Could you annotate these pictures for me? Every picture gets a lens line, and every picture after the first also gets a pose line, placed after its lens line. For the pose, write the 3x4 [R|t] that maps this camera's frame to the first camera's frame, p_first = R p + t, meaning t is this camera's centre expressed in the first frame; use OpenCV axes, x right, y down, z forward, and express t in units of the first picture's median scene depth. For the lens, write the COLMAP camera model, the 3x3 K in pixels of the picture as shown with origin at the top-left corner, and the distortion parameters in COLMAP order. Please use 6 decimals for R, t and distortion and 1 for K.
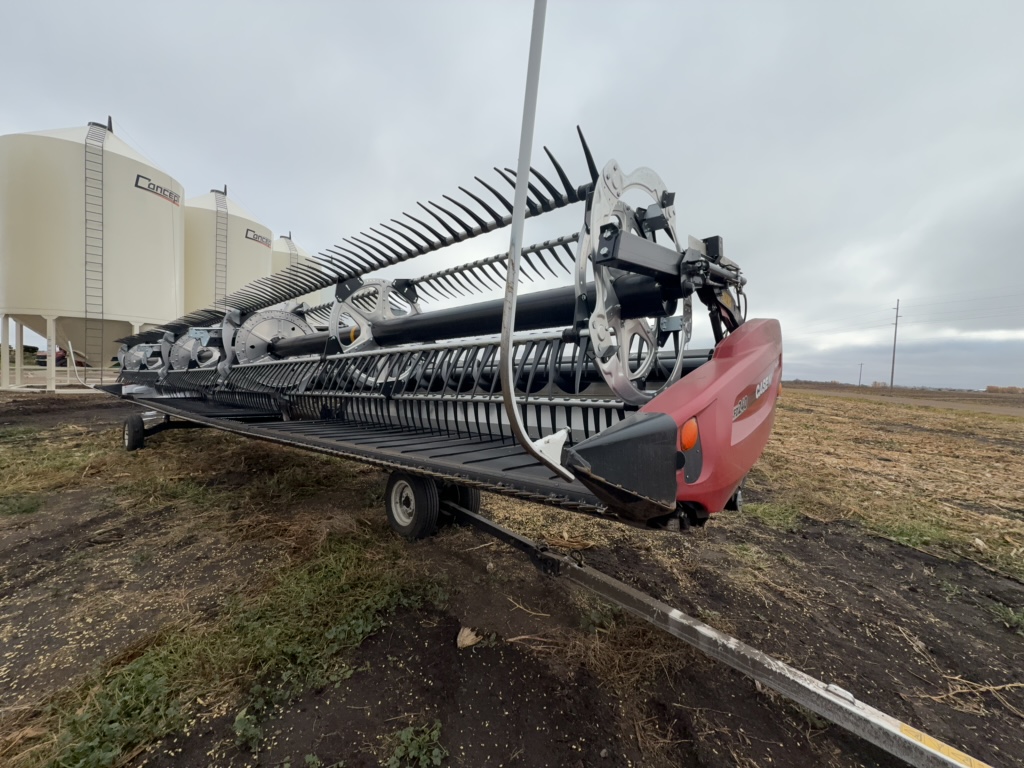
lens RADIAL K [[404.1, 0, 514.7], [0, 404.1, 383.3], [0, 0, 1]] dist [-0.001387, -0.000424]
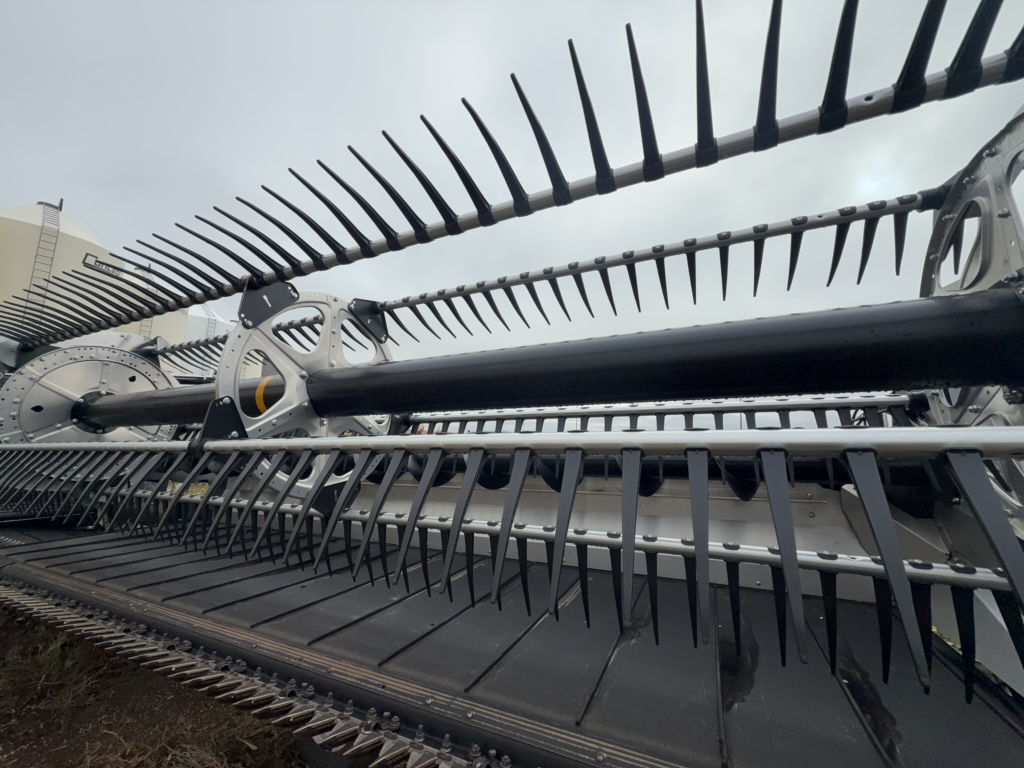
lens RADIAL K [[404.1, 0, 514.2], [0, 404.1, 381.9], [0, 0, 1]] dist [-0.001387, -0.000424]
pose [[0.968320, 0.033609, 0.247441, -0.210998], [0.003882, 0.988756, -0.149490, -0.054927], [-0.249683, 0.145714, 0.957301, 0.406938]]
